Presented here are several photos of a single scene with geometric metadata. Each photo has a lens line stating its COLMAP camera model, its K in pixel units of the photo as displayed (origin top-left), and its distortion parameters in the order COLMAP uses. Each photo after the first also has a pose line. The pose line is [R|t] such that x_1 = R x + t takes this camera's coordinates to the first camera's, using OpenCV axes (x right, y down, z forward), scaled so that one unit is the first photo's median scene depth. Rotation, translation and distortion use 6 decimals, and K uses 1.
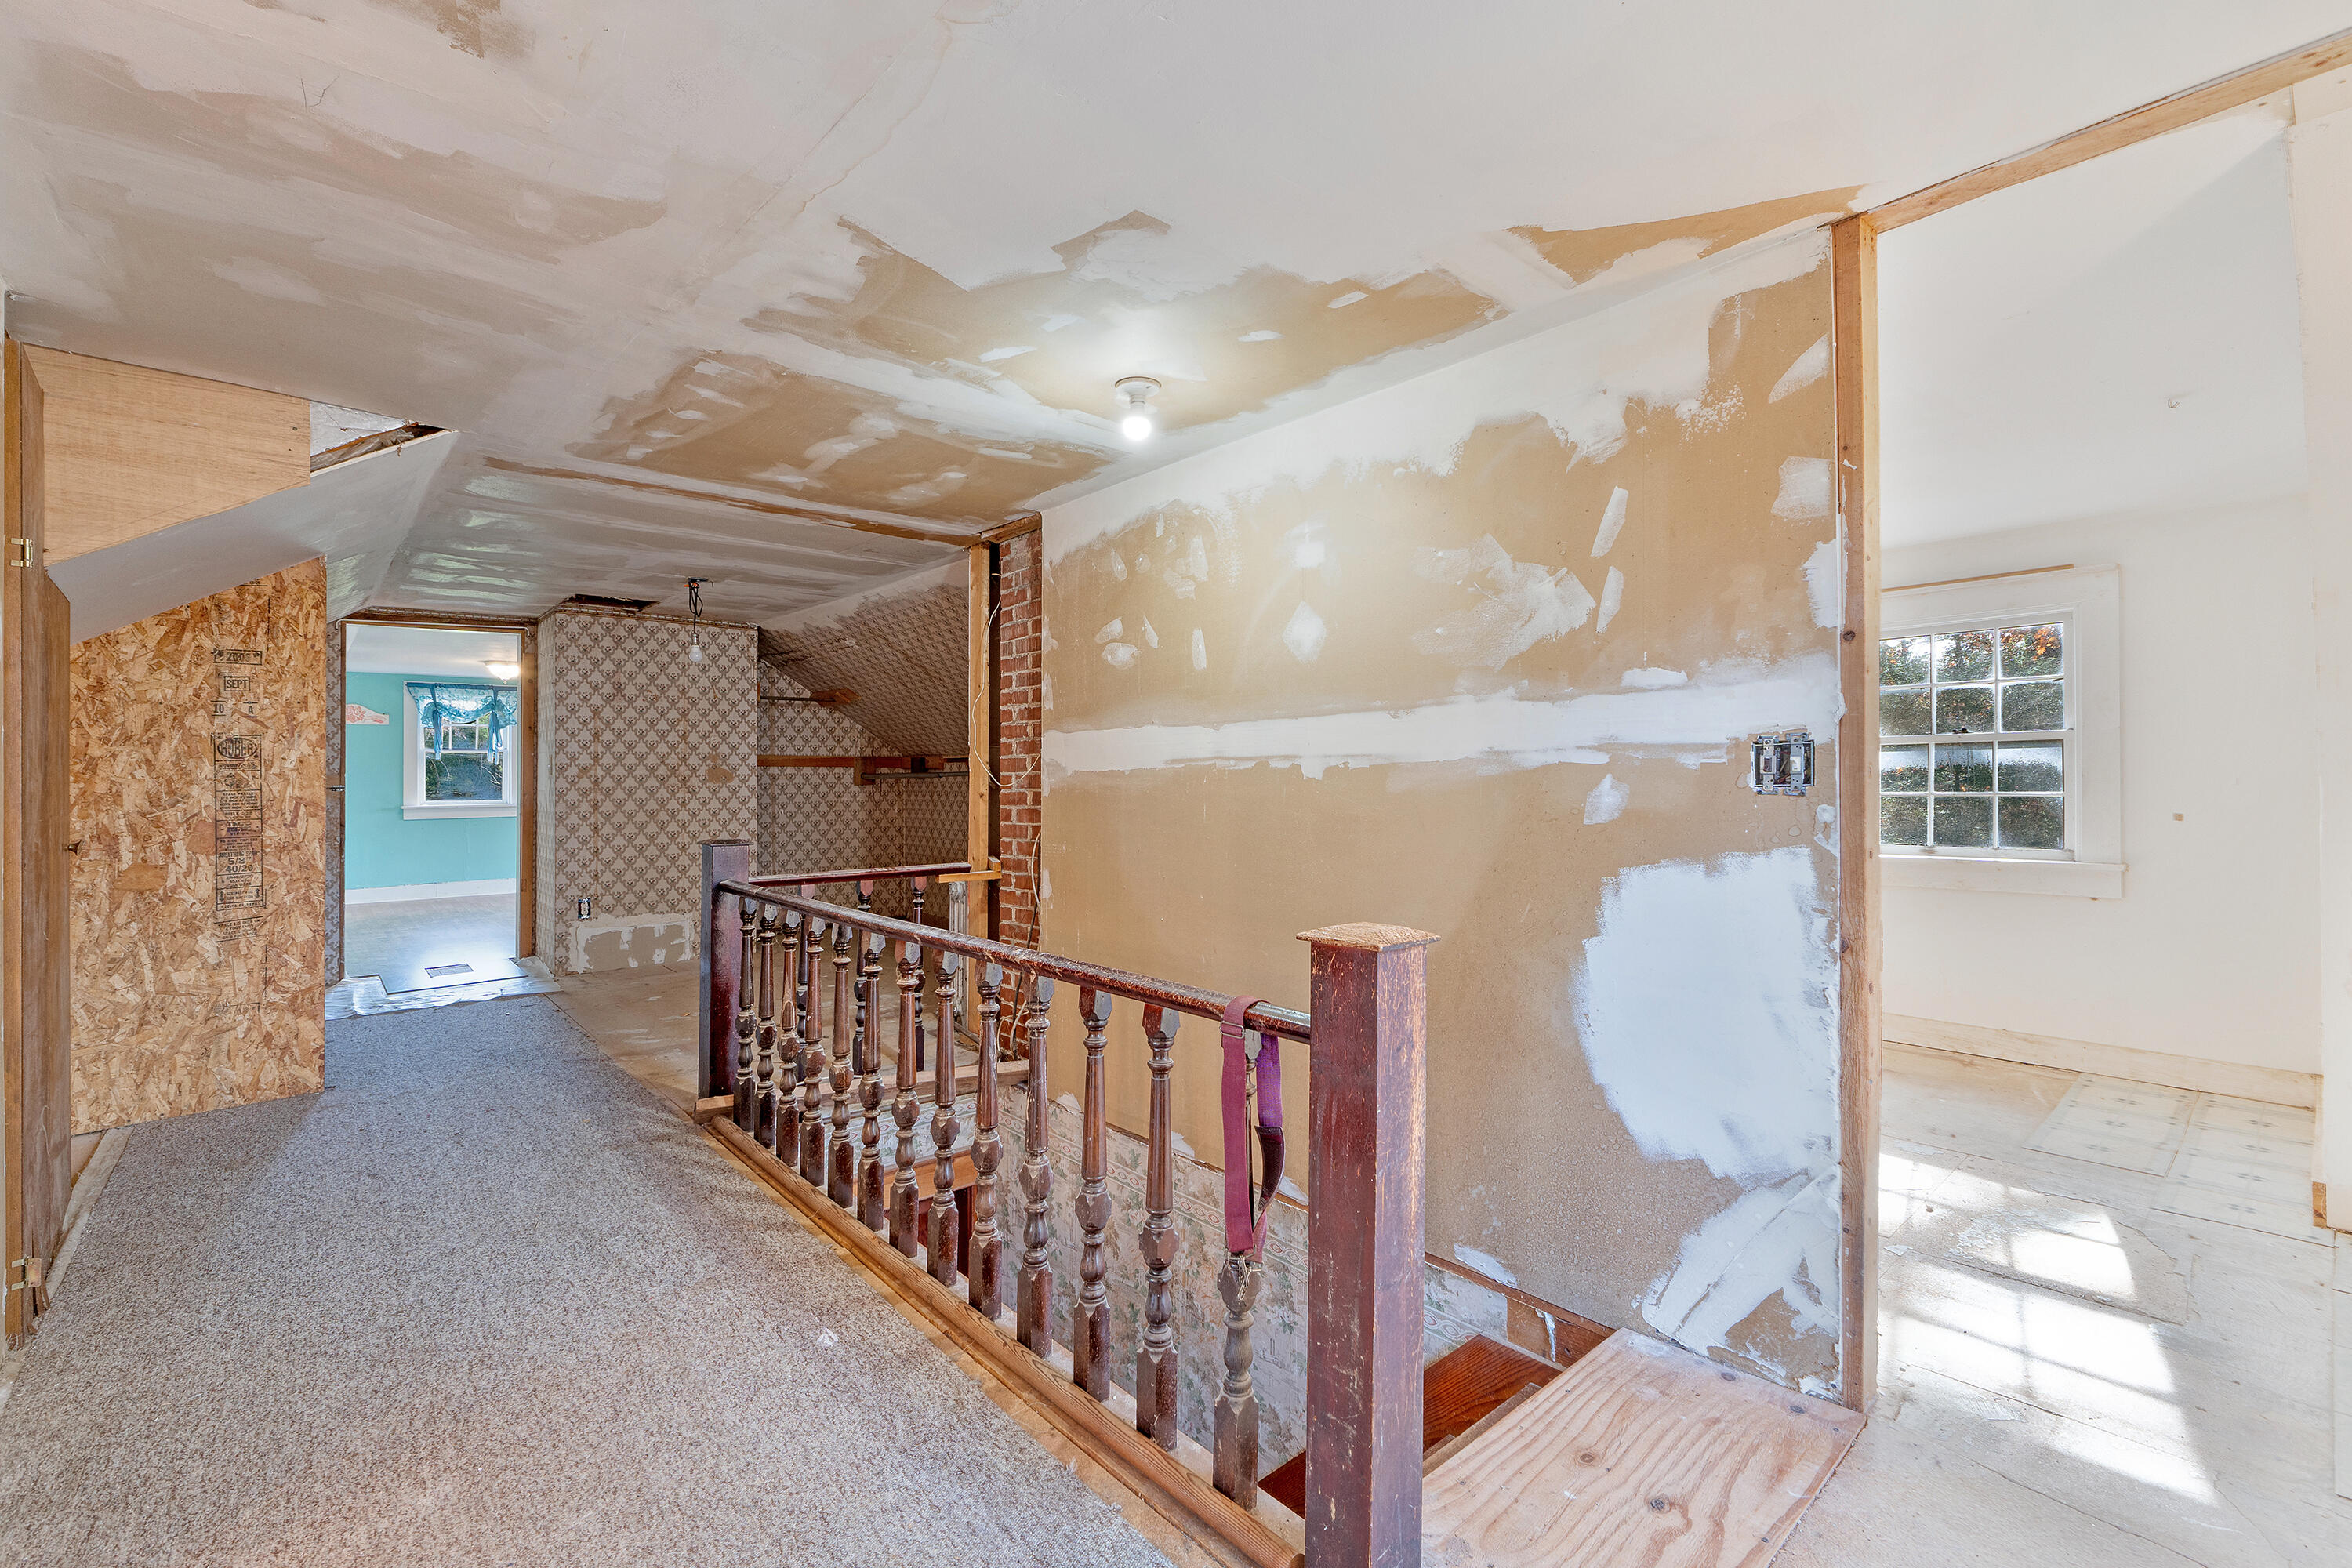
lens RADIAL K [[1014.5, 0, 1186.9], [0, 1014.5, 766.9], [0, 0, 1]] dist [-0.027477, -0.000345]
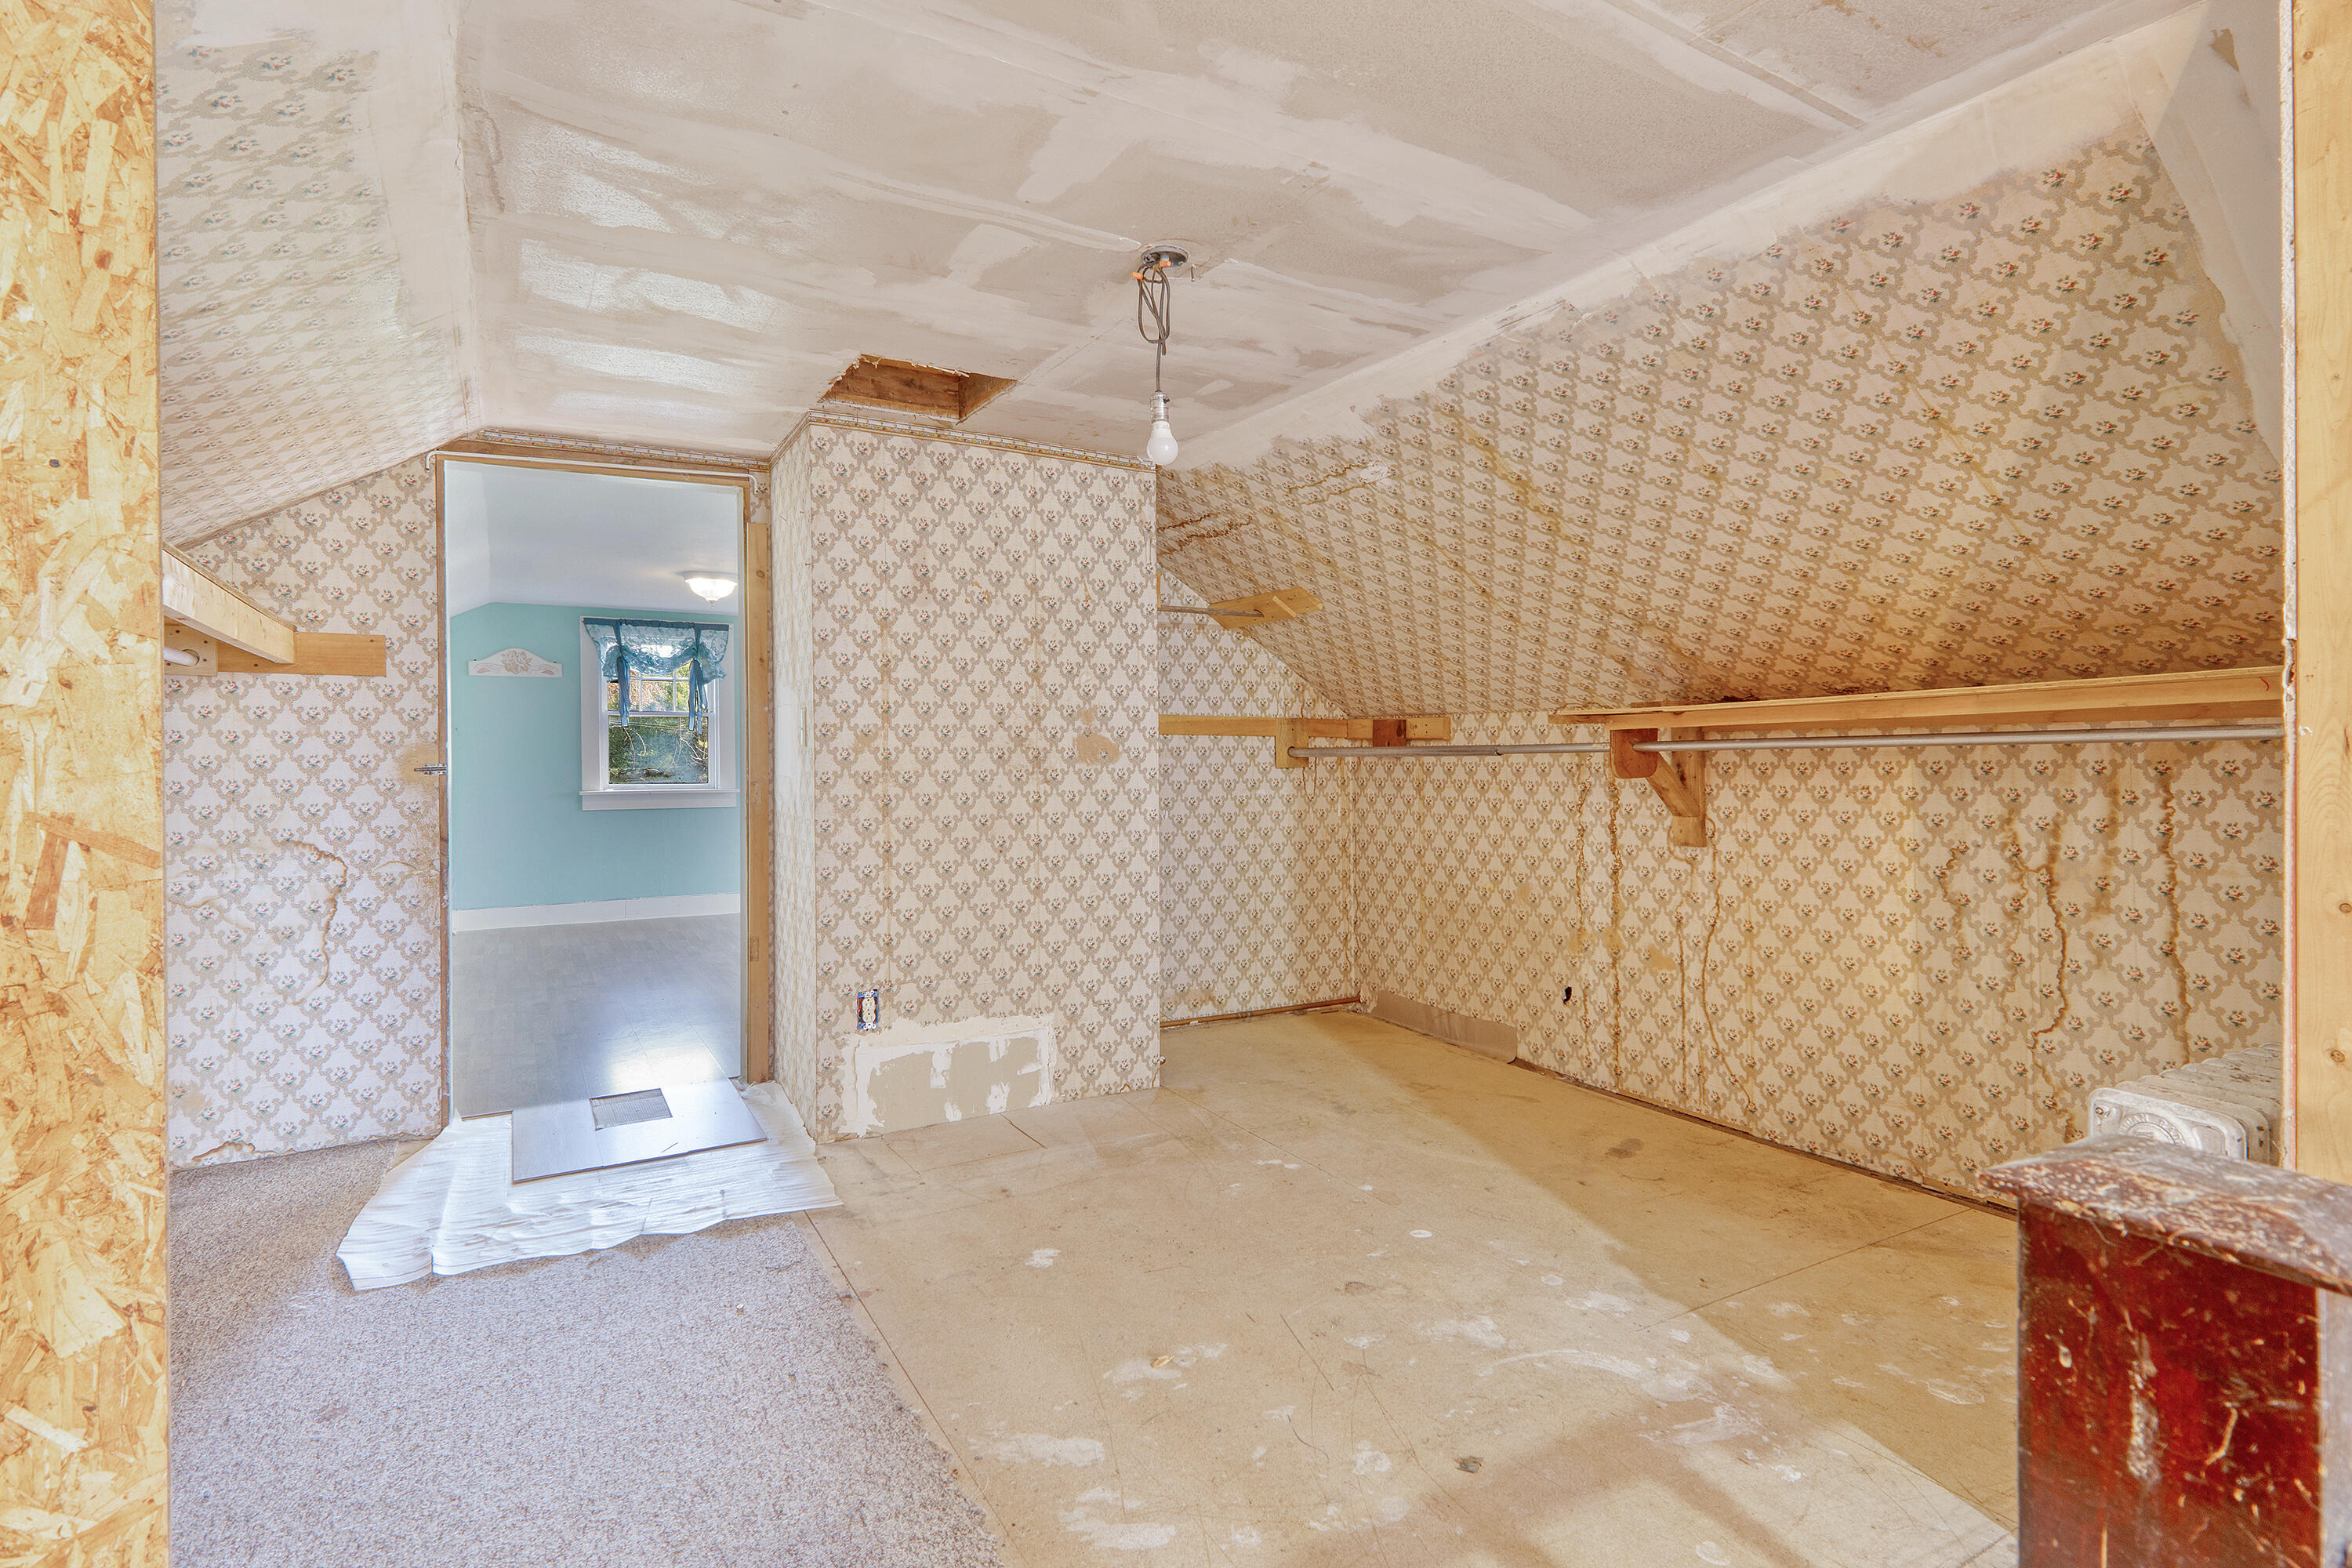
lens RADIAL K [[1123.1, 0, 1168.5], [0, 1123.1, 788.0], [0, 0, 1]] dist [-0.012734, -0.001427]
pose [[0.979188, 0.010550, -0.202683, -0.319435], [-0.002761, 0.999248, 0.038673, 0.006114], [0.202939, -0.037308, 0.978480, 0.453759]]
